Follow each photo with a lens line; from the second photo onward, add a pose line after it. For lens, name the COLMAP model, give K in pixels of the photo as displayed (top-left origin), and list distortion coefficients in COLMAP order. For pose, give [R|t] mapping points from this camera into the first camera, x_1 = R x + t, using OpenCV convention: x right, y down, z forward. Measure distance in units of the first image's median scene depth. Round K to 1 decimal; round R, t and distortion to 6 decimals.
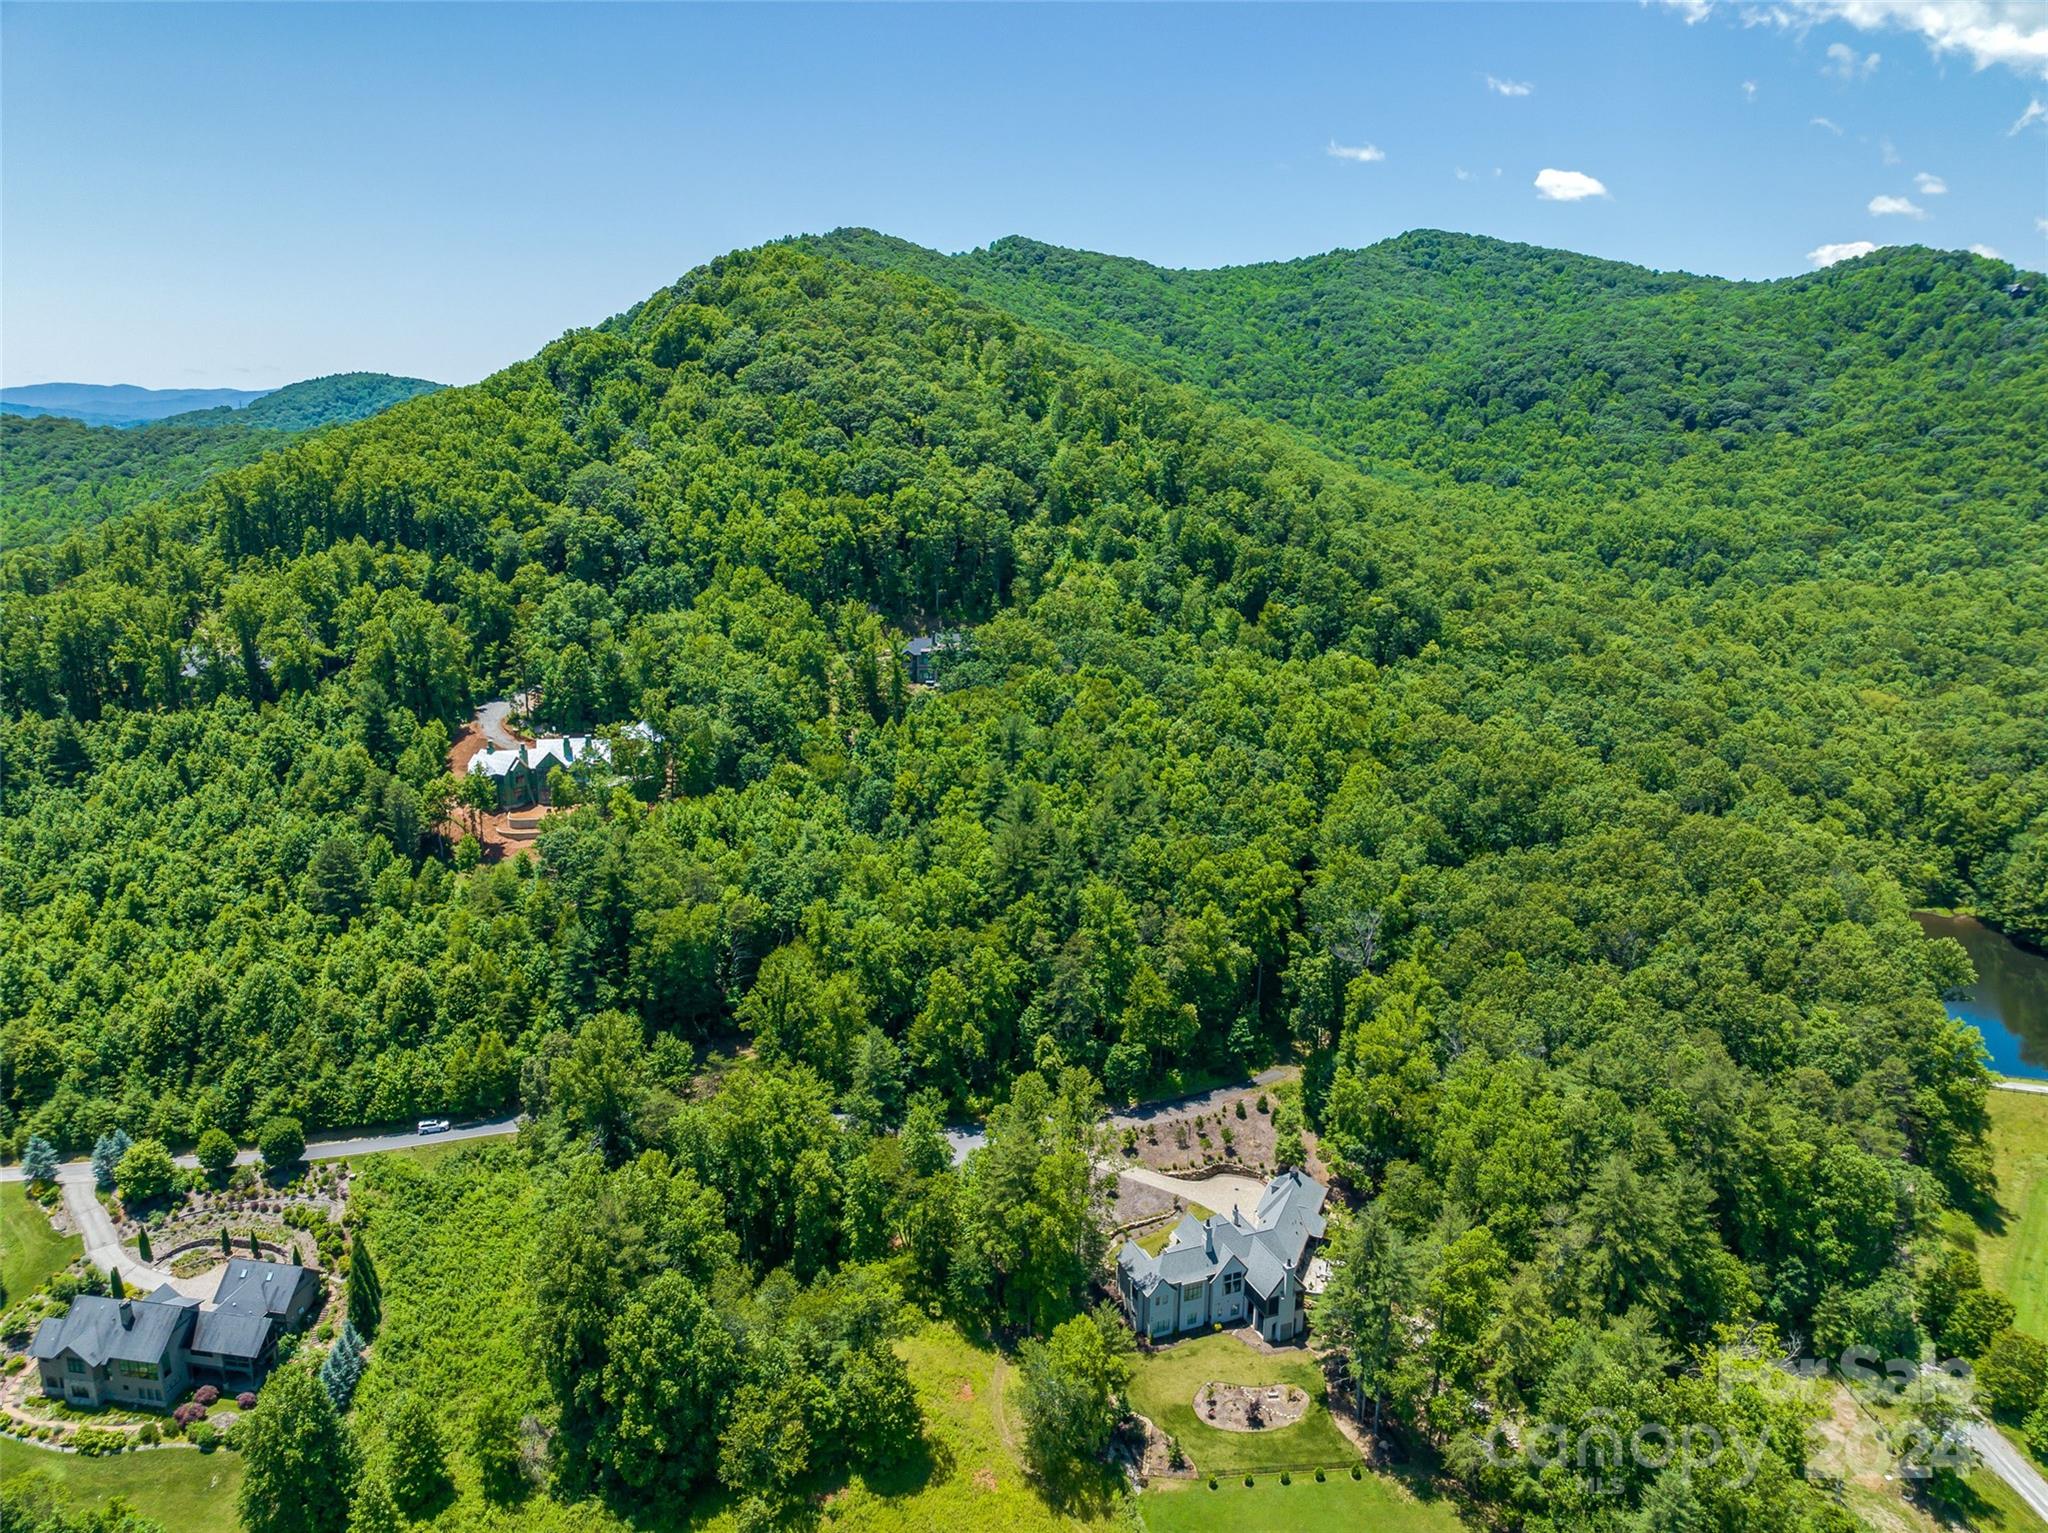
lens RADIAL K [[1444.7, 0, 1023.7], [0, 1444.7, 765.1], [0, 0, 1]] dist [-0.039584, 0.006124]
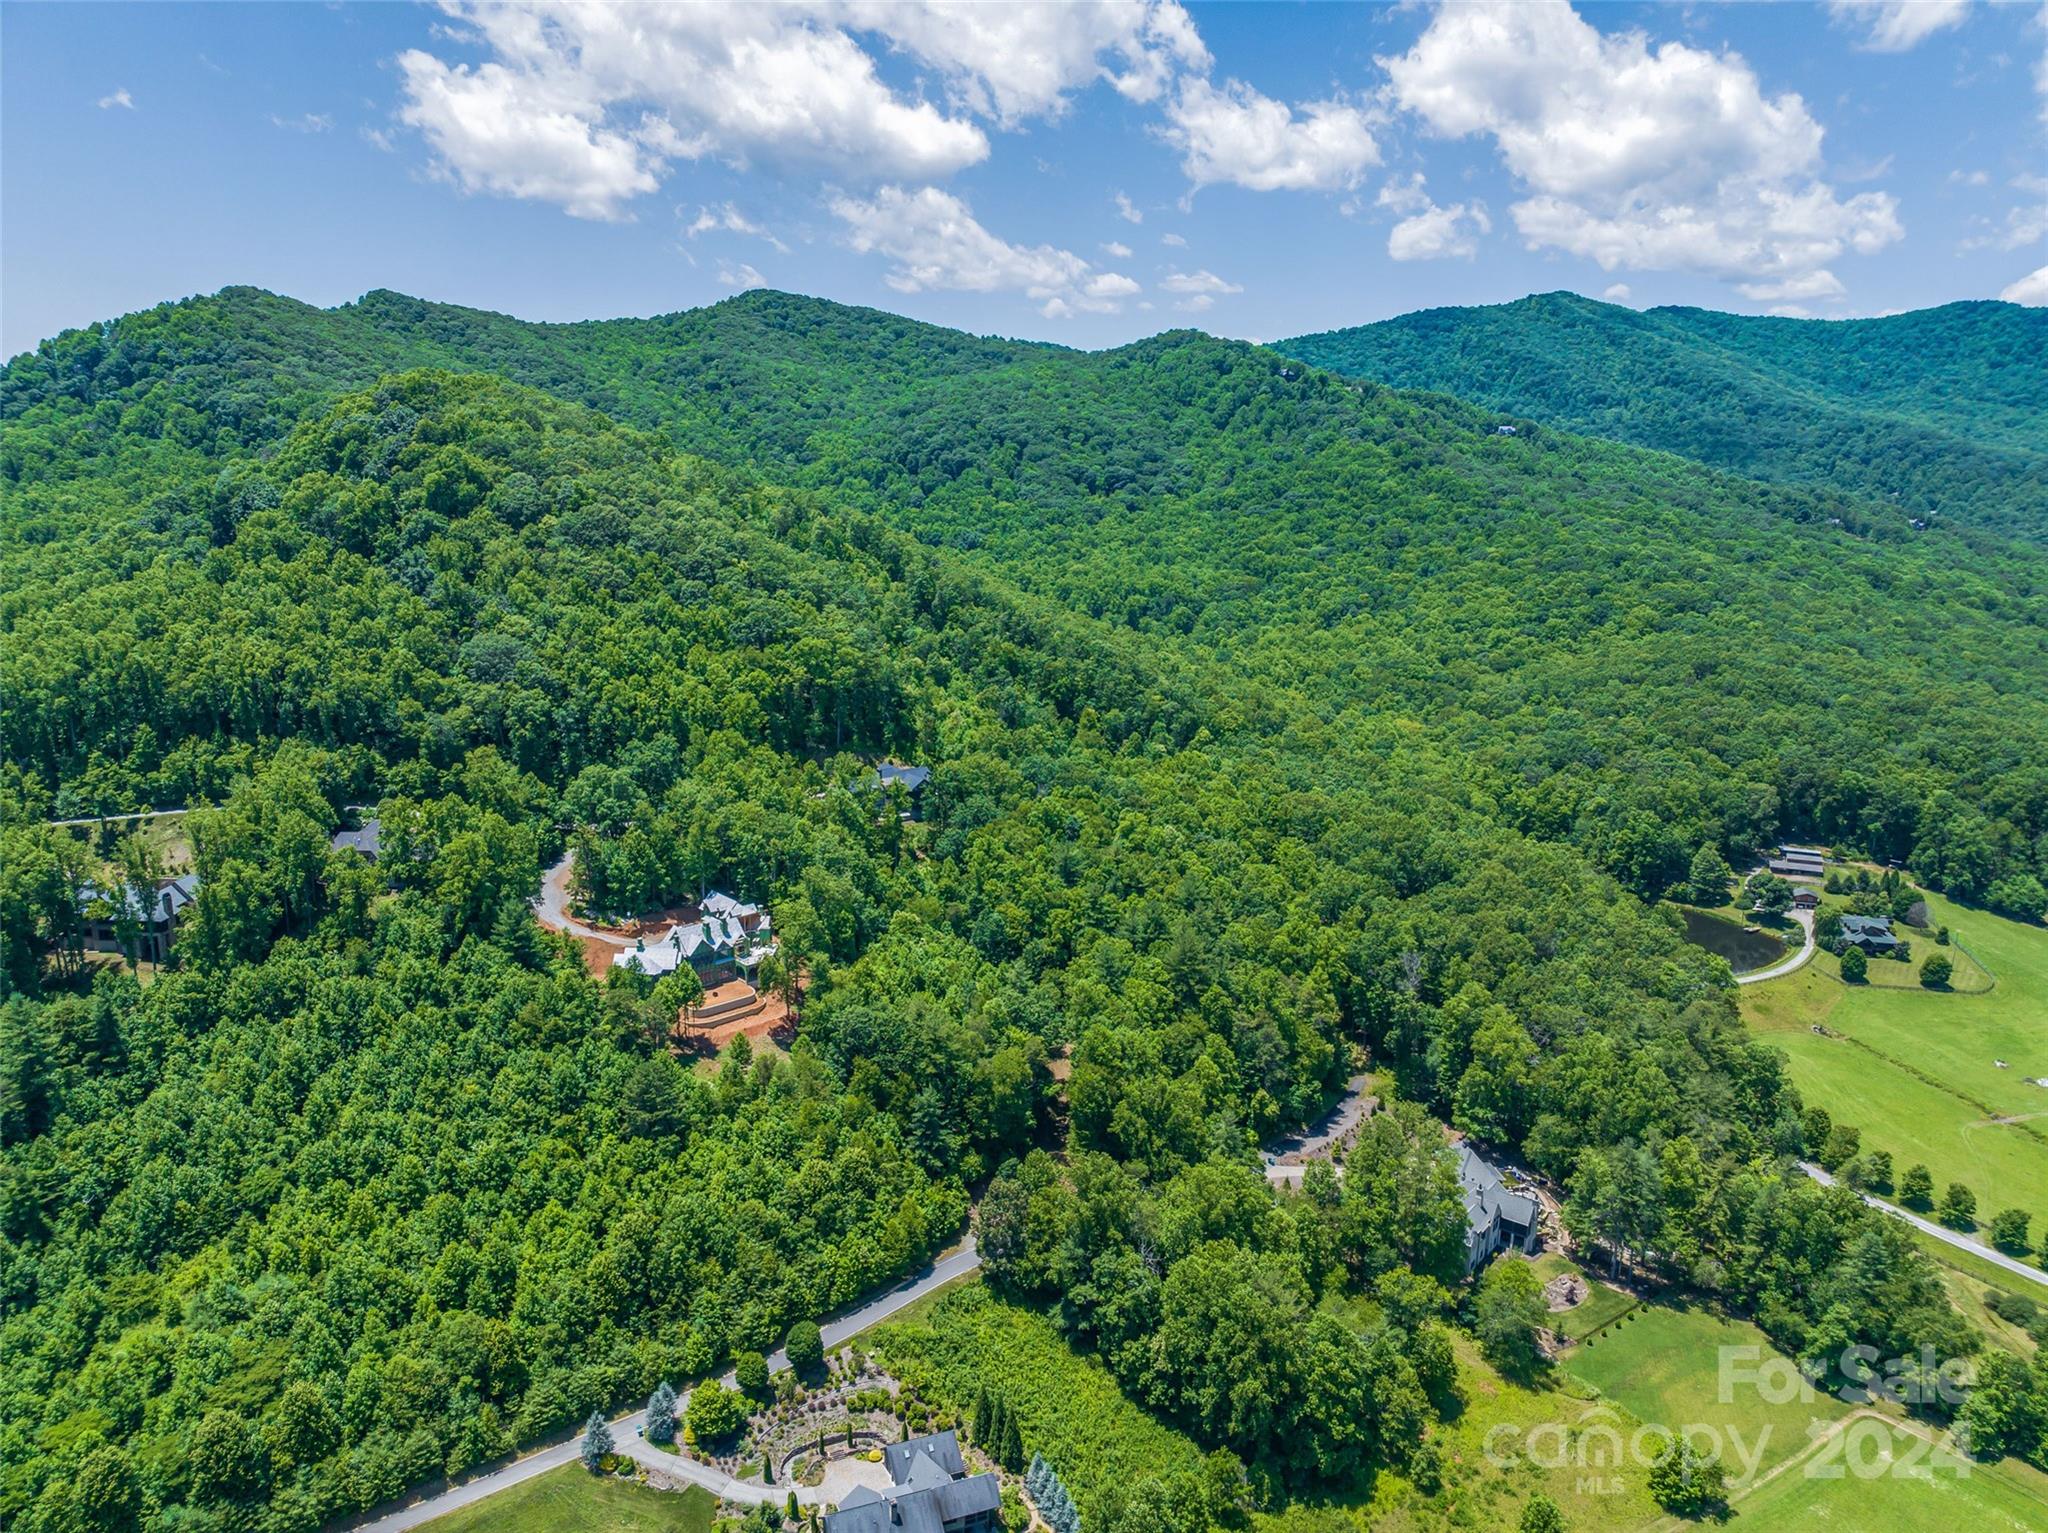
lens RADIAL K [[1444.7, 0, 1029.5], [0, 1444.7, 769.5], [0, 0, 1]] dist [-0.039584, 0.006124]
pose [[0.864089, -0.116609, 0.489645, -0.190144], [0.120518, 0.992429, 0.023666, -0.039420], [-0.488698, 0.038561, 0.871600, -0.012504]]
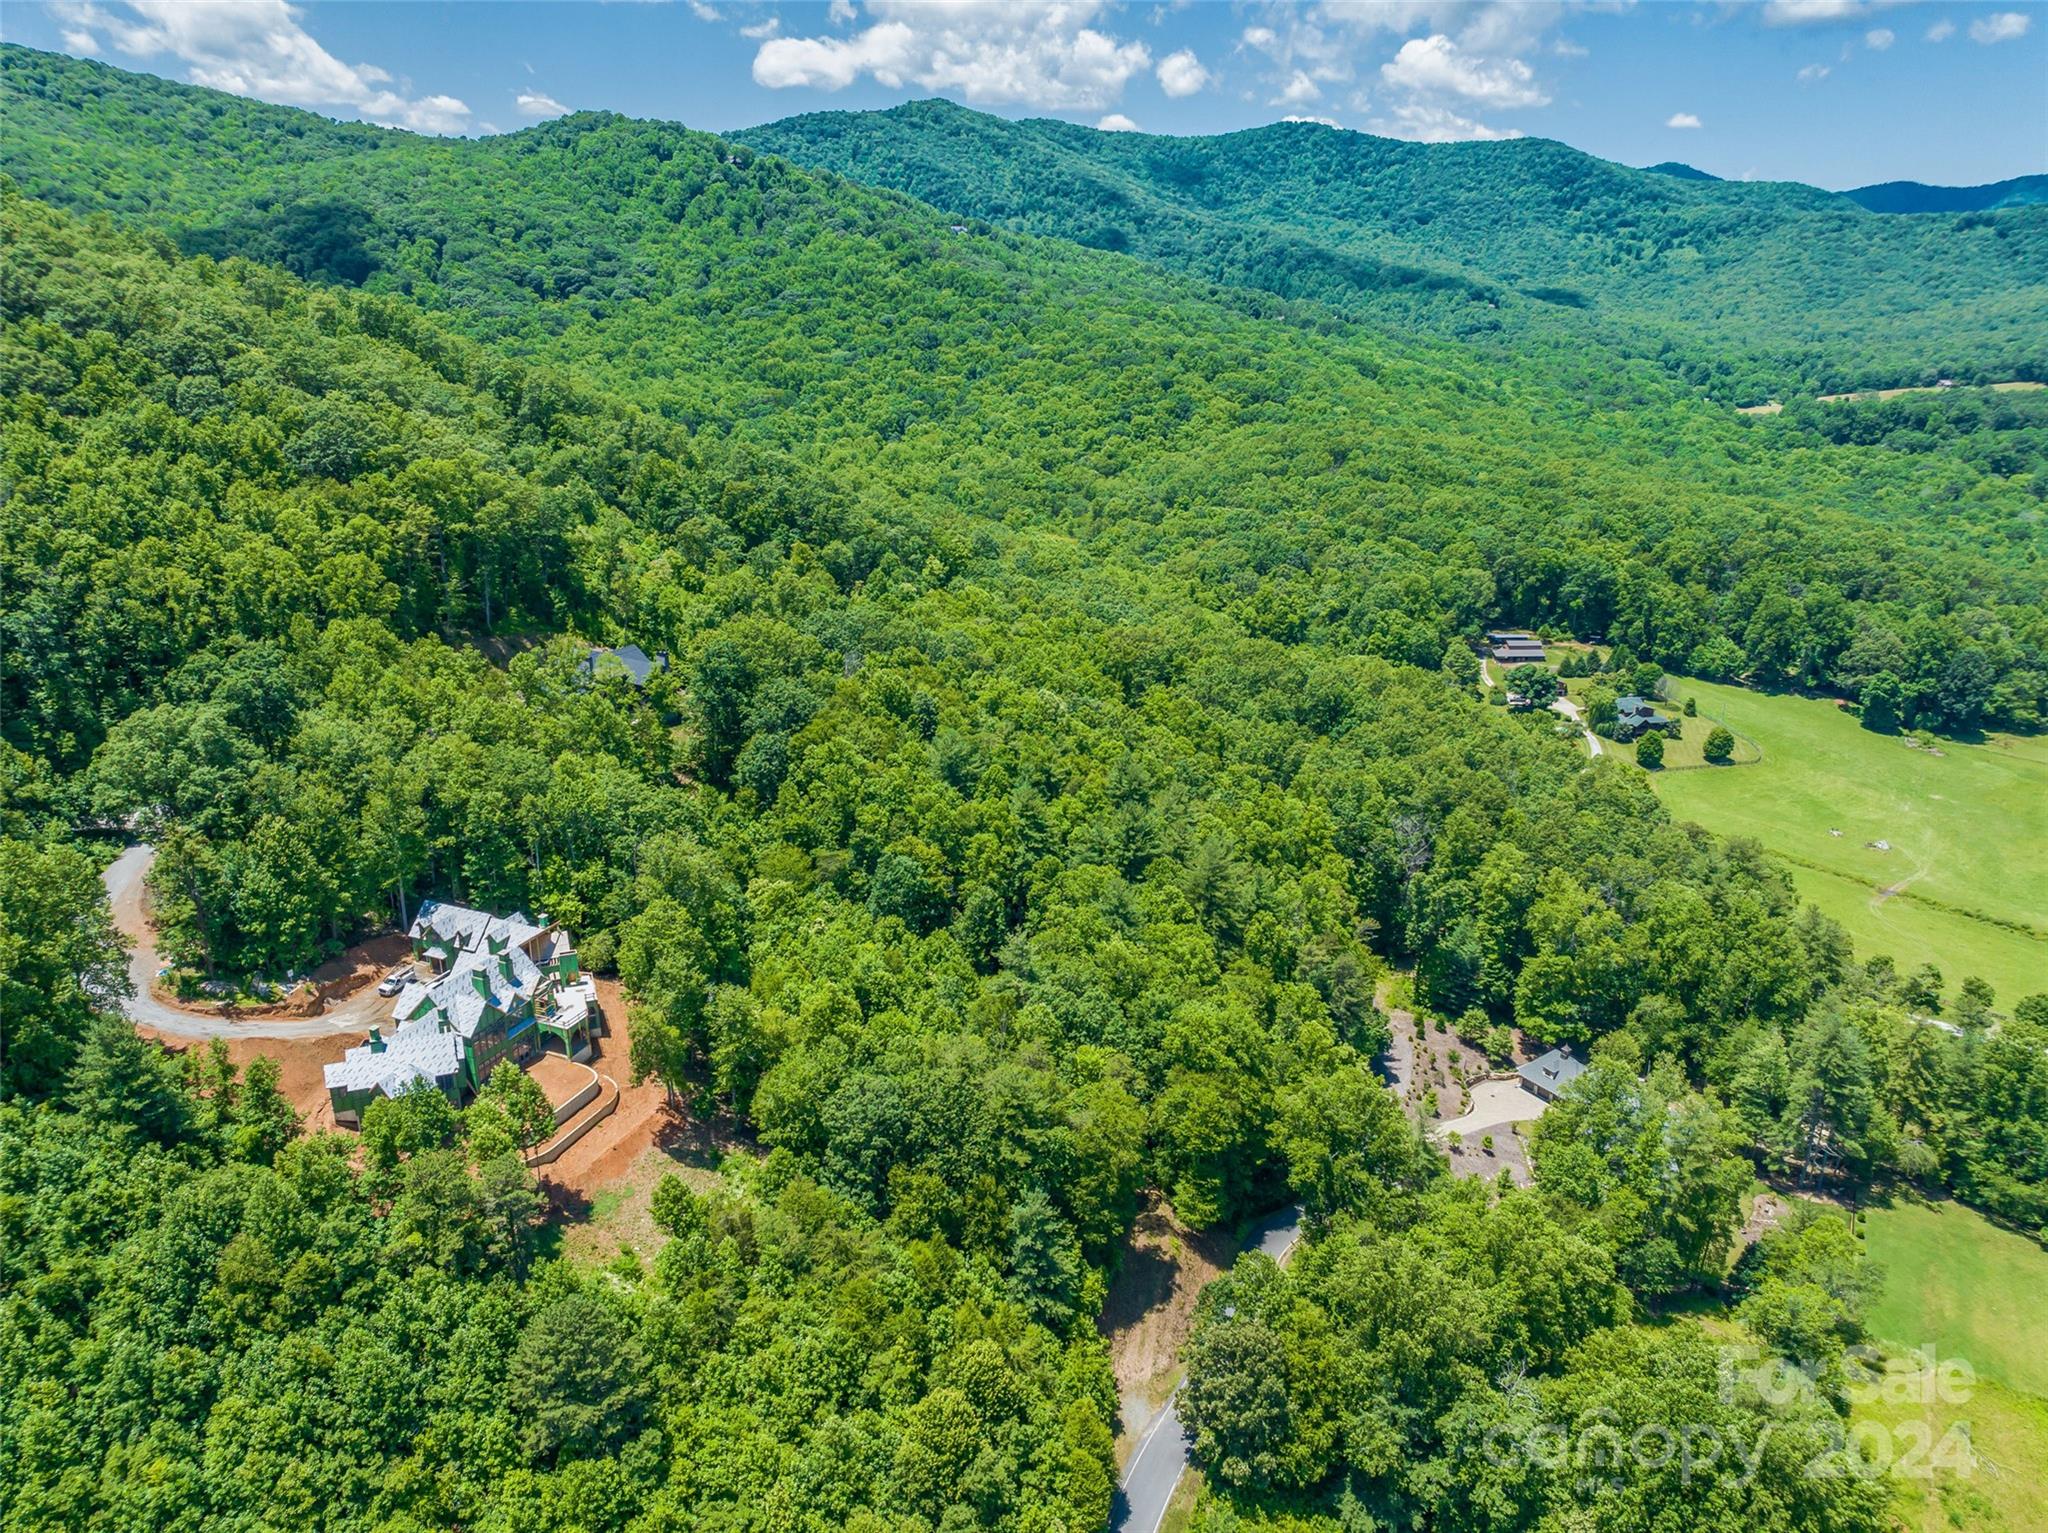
lens RADIAL K [[1444.7, 0, 1037.8], [0, 1444.7, 774.1], [0, 0, 1]] dist [-0.039584, 0.006124]
pose [[0.567959, -0.278753, 0.774415, -0.189309], [0.195608, 0.959659, 0.201972, -0.051544], [-0.799475, 0.036770, 0.599574, 0.145131]]
